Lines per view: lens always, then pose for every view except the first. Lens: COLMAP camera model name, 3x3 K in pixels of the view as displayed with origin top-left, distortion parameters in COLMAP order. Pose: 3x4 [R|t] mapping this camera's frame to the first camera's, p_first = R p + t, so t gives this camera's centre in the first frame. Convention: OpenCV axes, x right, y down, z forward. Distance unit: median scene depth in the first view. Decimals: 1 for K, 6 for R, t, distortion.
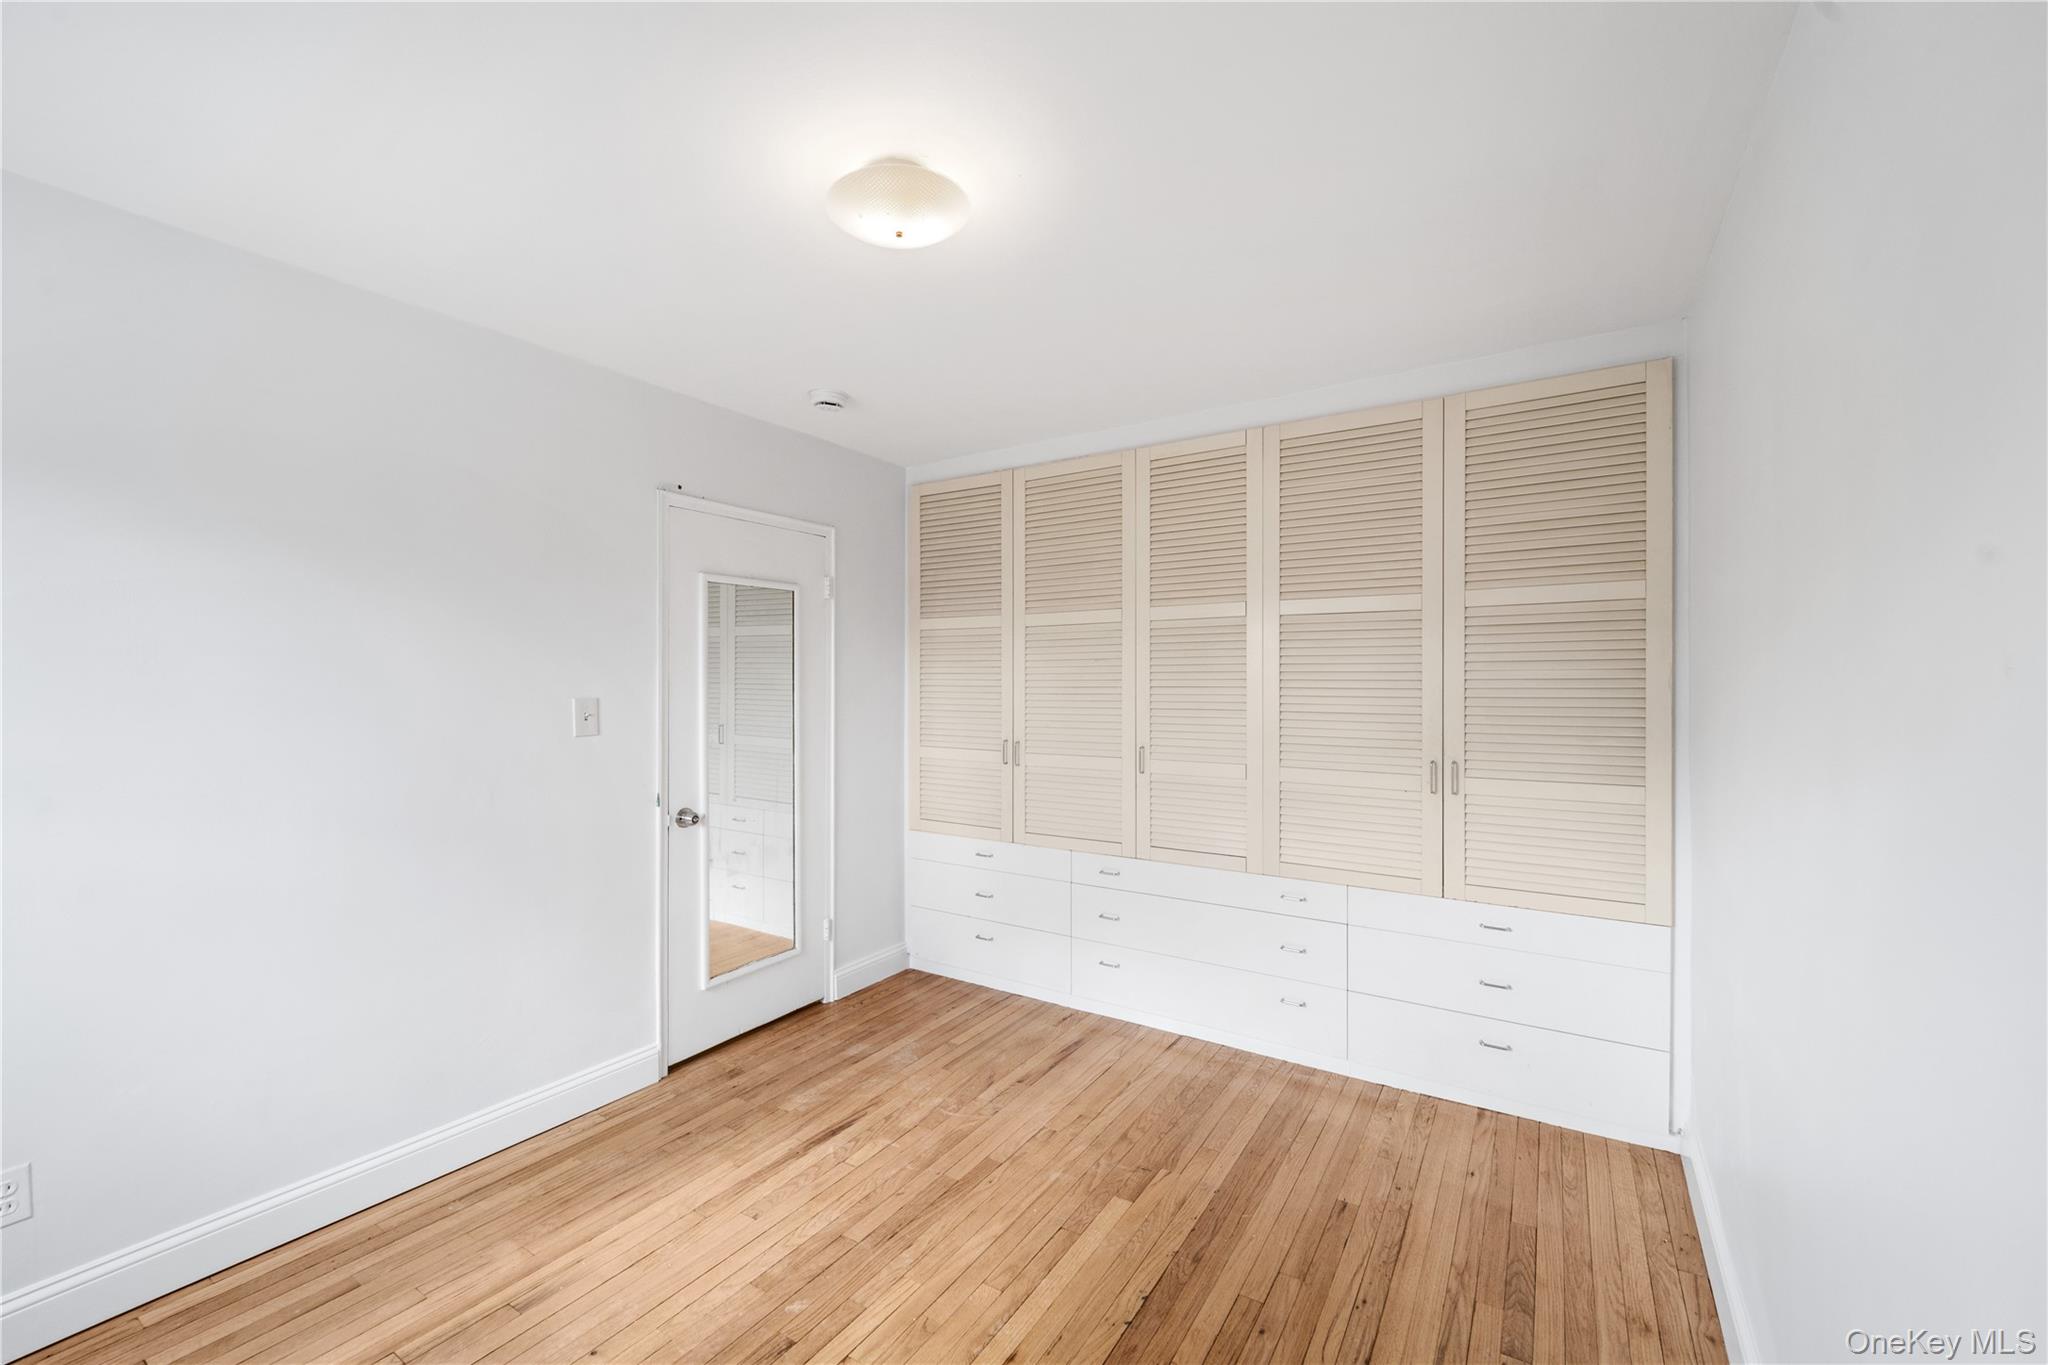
lens RADIAL K [[825.8, 0, 1008.6], [0, 825.8, 670.9], [0, 0, 1]] dist [-0.010639, -0.002813]
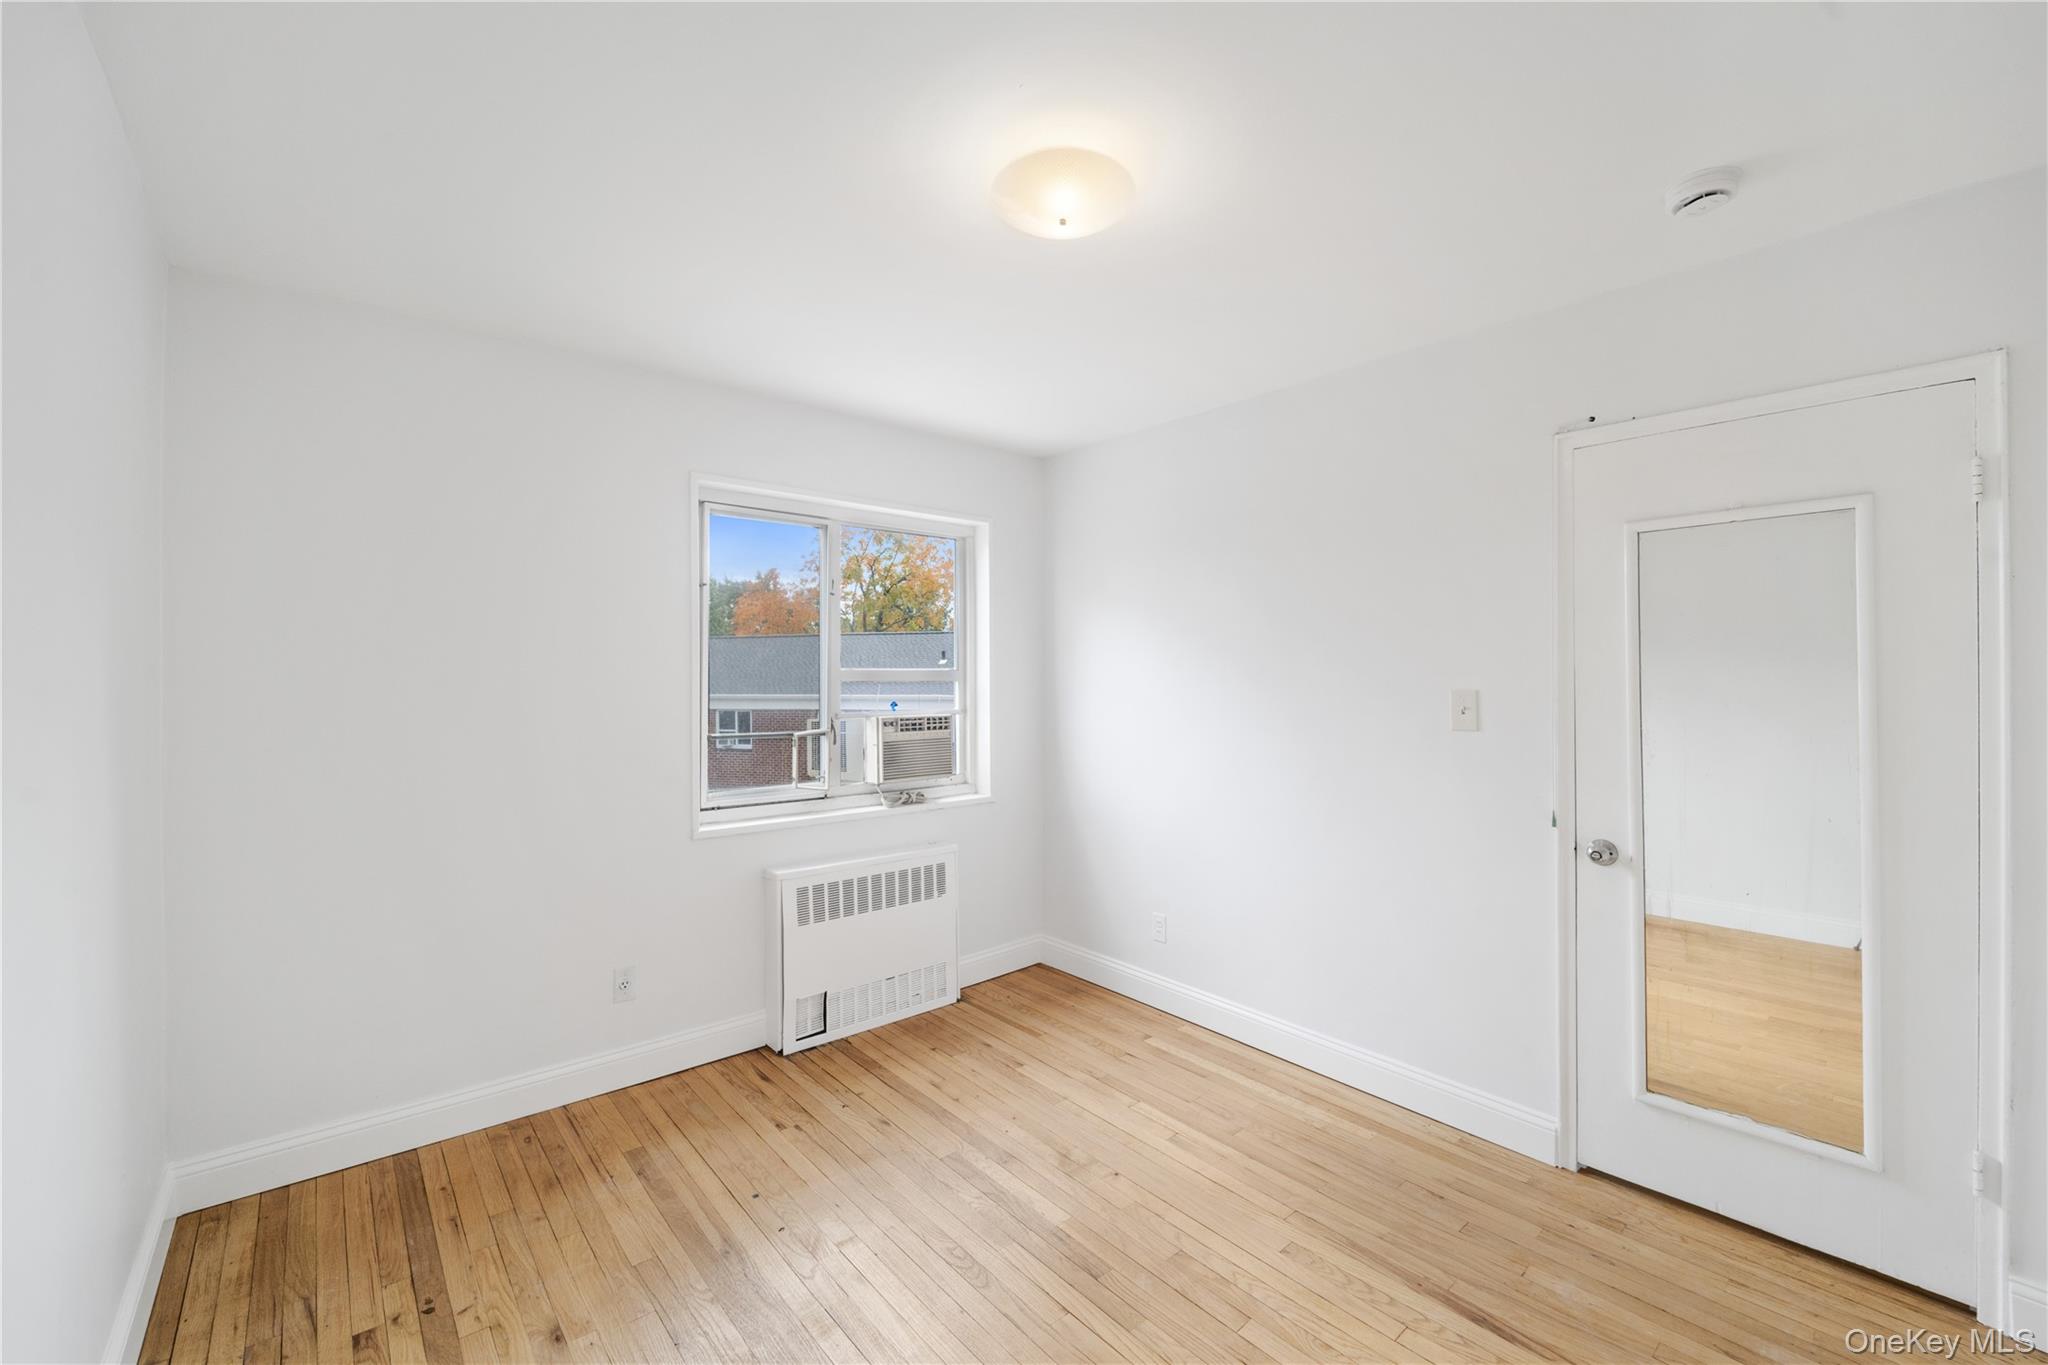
lens RADIAL K [[825.8, 0, 1052.9], [0, 825.8, 670.1], [0, 0, 1]] dist [-0.010639, -0.002813]
pose [[-0.254721, -0.009312, -0.966970, 0.511936], [0.008720, 0.999891, -0.011926, 0.016939], [0.966975, -0.011470, -0.254612, 0.776062]]
